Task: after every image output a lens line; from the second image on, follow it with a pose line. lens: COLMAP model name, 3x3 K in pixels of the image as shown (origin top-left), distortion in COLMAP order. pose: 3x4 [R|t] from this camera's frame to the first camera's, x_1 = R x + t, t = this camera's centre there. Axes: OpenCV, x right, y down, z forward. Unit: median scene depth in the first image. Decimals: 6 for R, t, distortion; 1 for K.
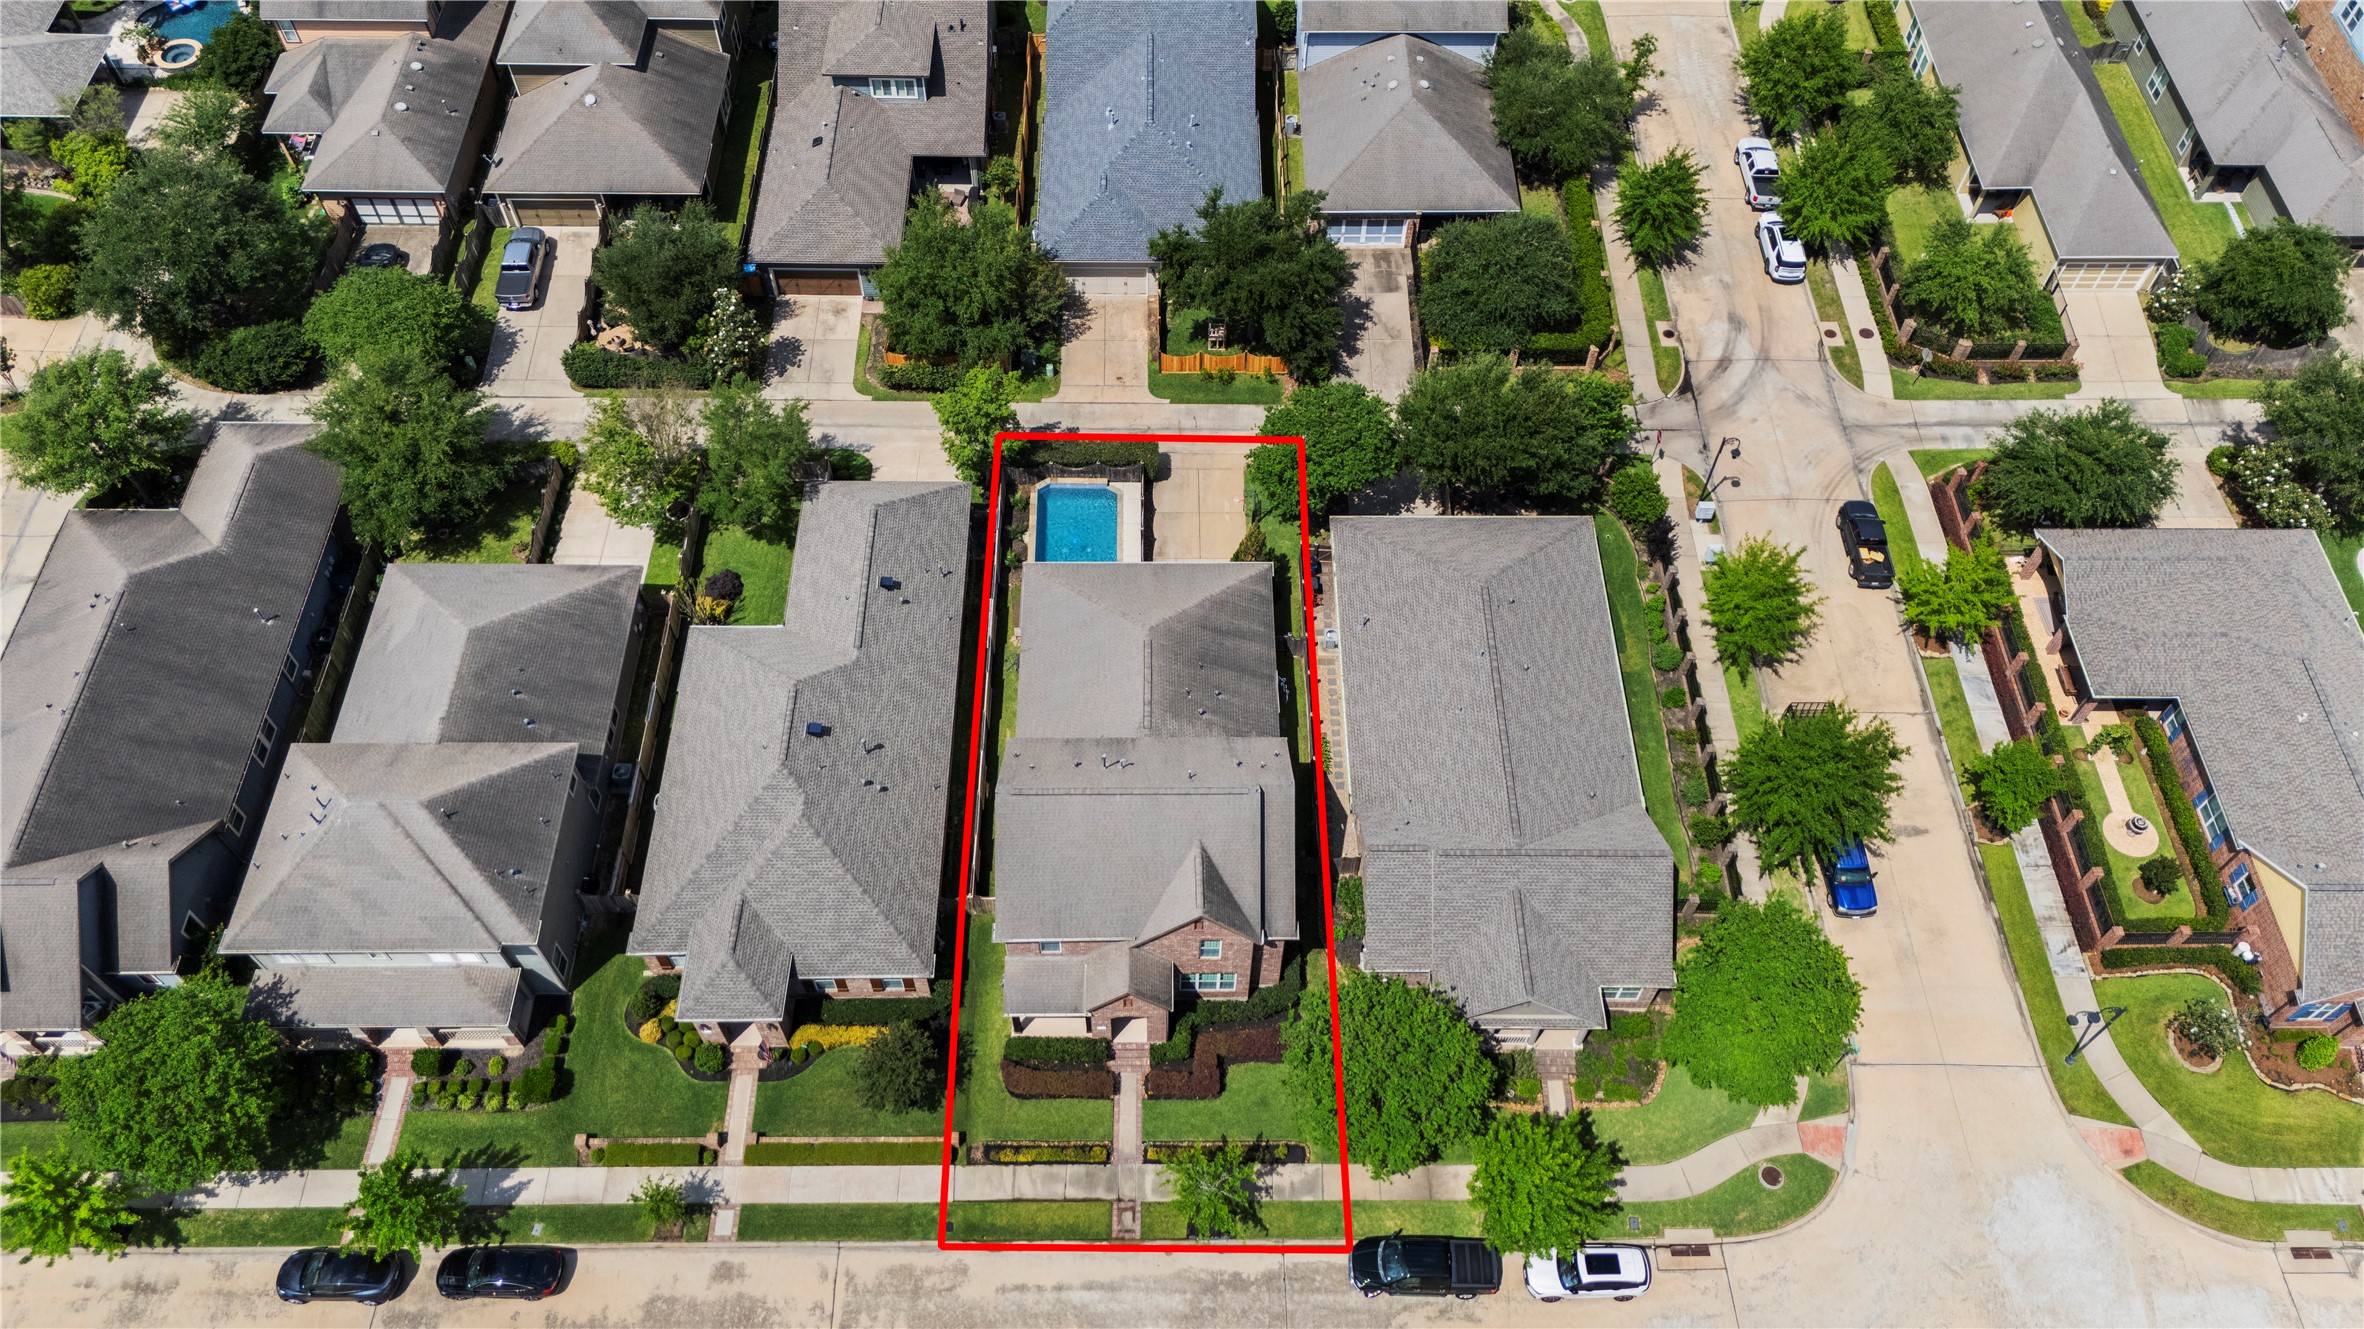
lens RADIAL K [[1747.6, 0, 1182.0], [0, 1747.6, 664.5], [0, 0, 1]] dist [0.012686, 0.000924]
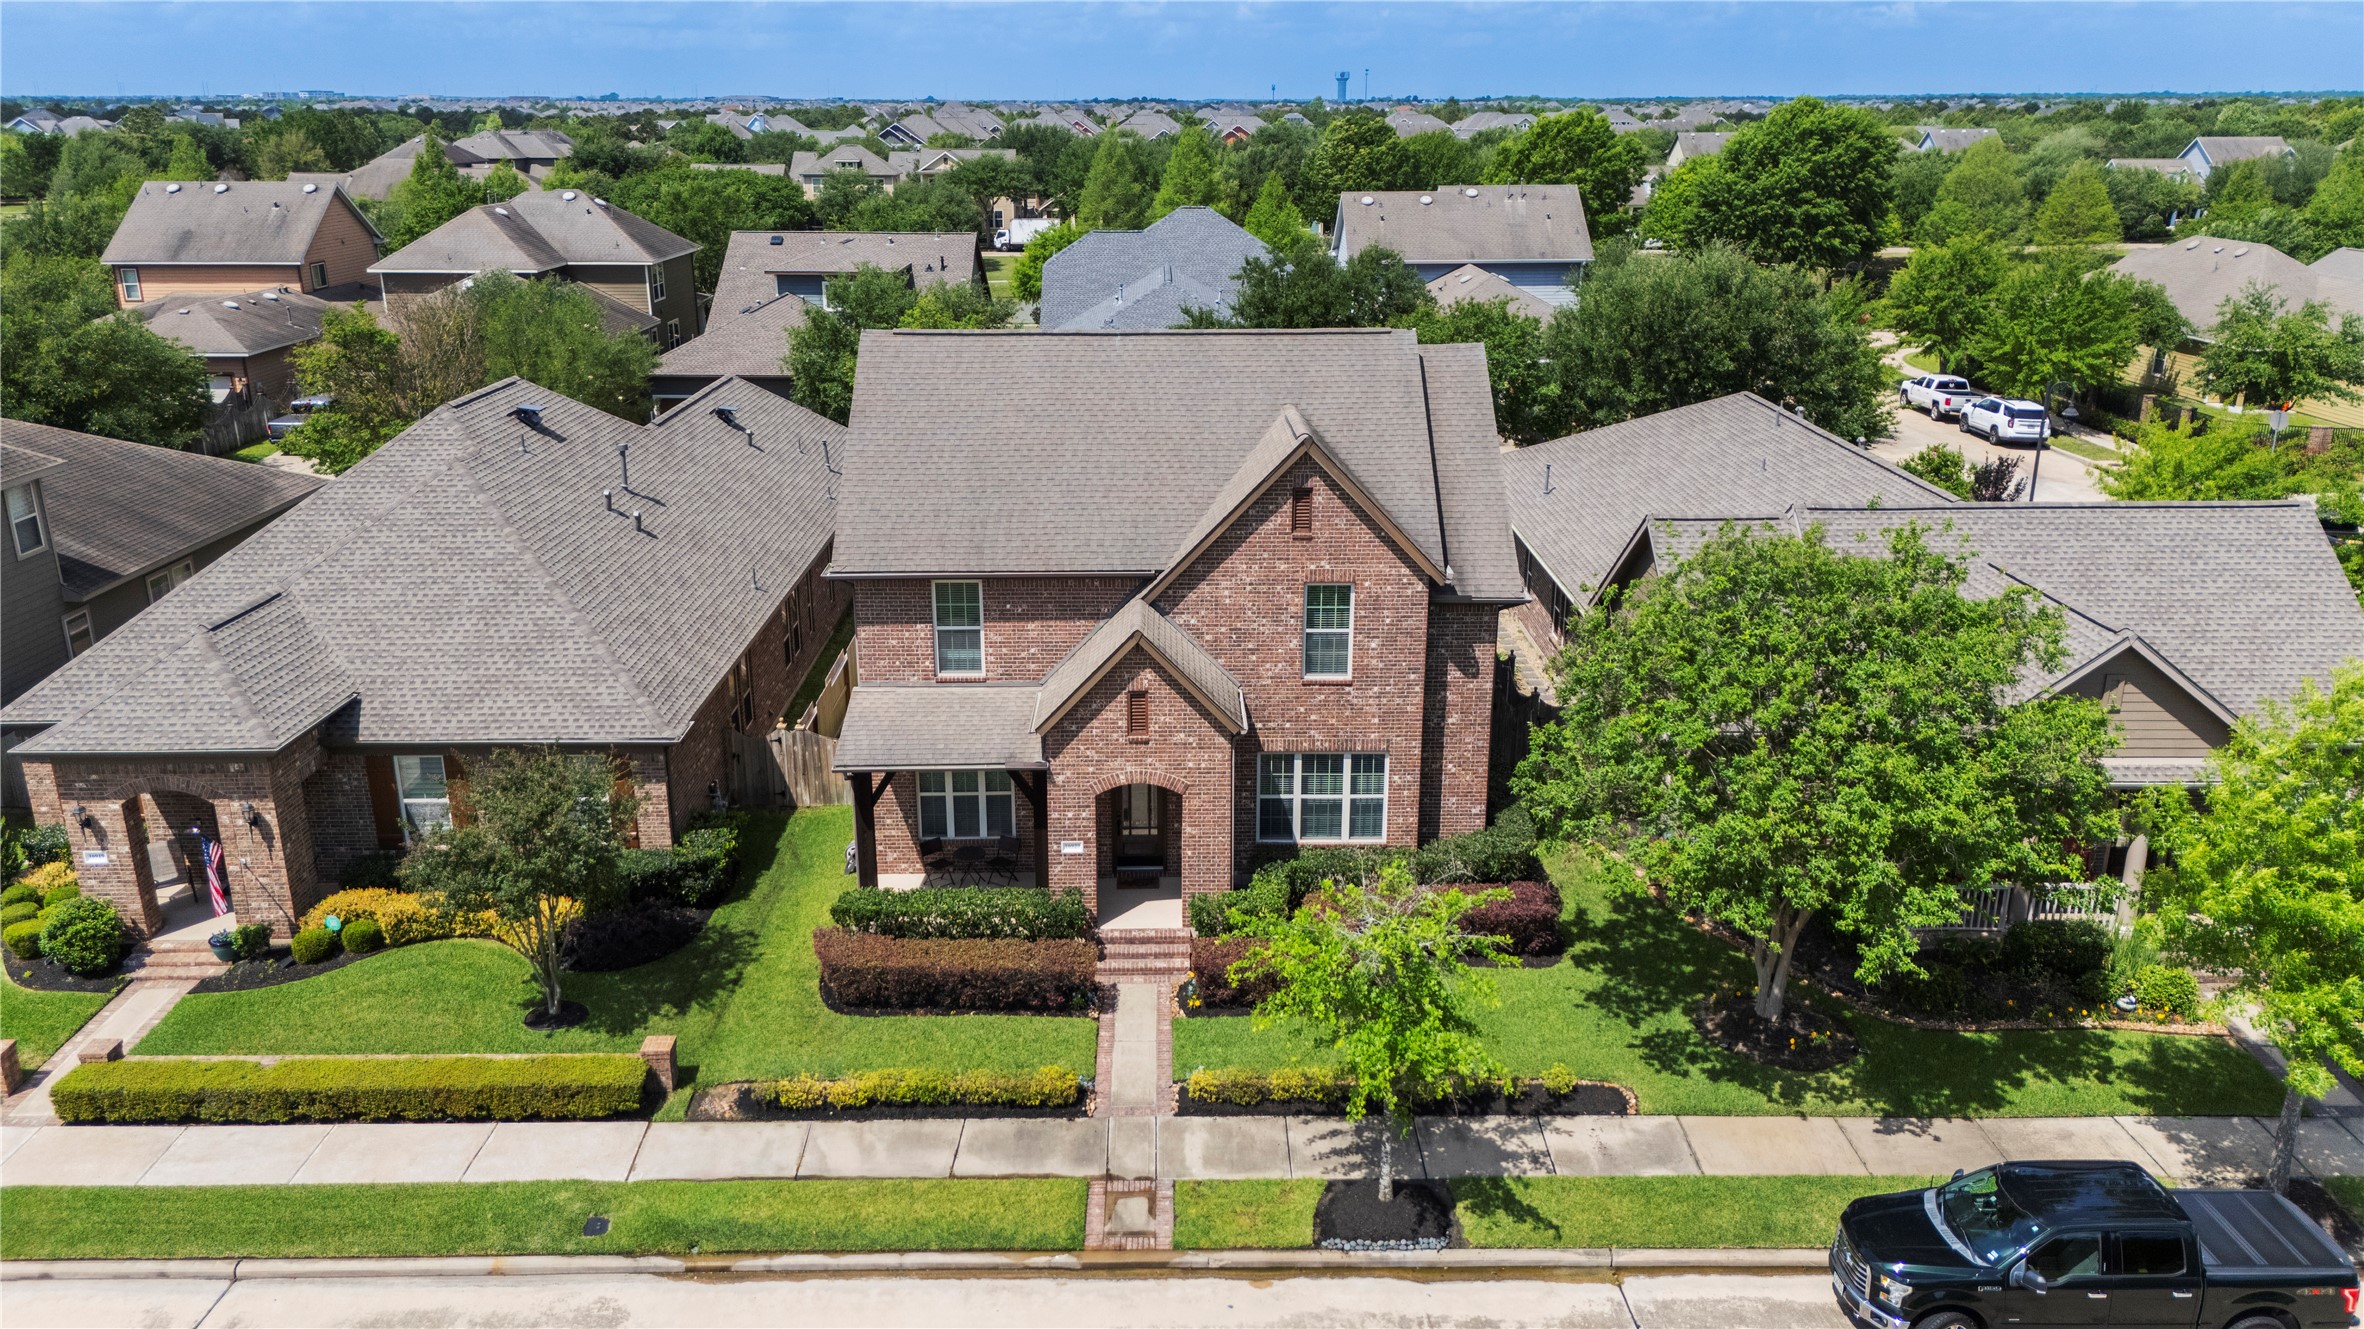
lens RADIAL K [[1747.6, 0, 1182.0], [0, 1747.6, 664.5], [0, 0, 1]] dist [0.012686, 0.000924]
pose [[0.999898, -0.014270, 0.000898, -0.019972], [0.011835, 0.790792, -0.611970, 0.425765], [0.008023, 0.611919, 0.790880, 0.651576]]
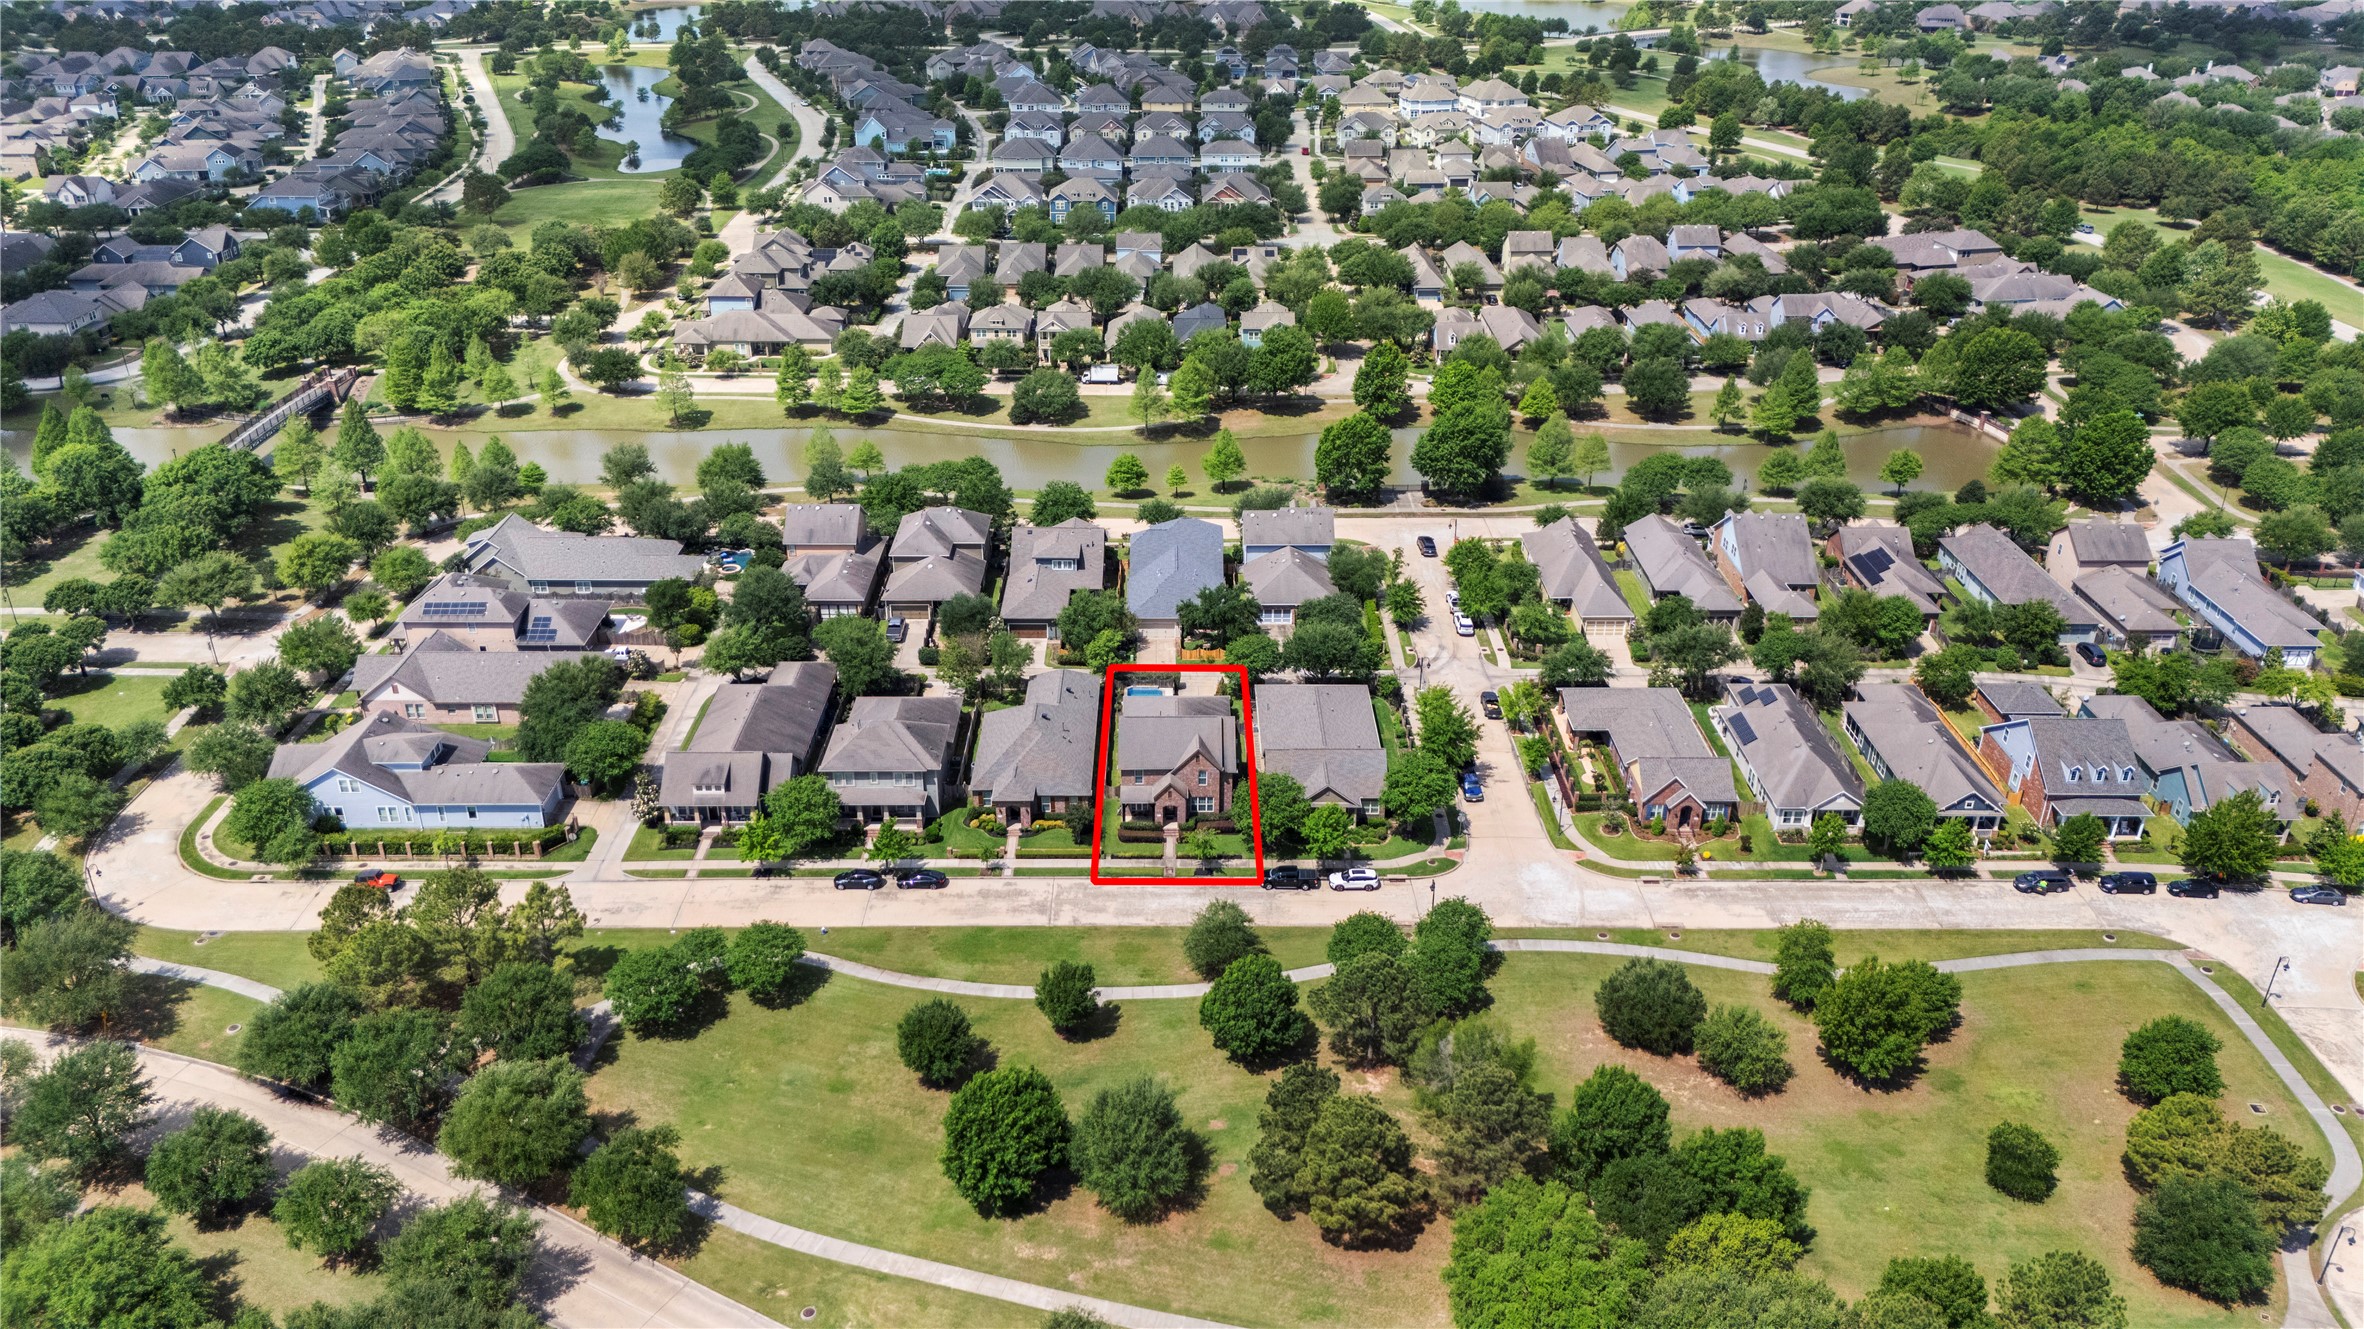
lens RADIAL K [[1747.6, 0, 1182.0], [0, 1747.6, 664.5], [0, 0, 1]] dist [0.012686, 0.000924]
pose [[0.999939, -0.008356, -0.007194, 0.005944], [0.003833, 0.875216, -0.483718, 1.216665], [0.010338, 0.483661, 0.875195, -1.261857]]
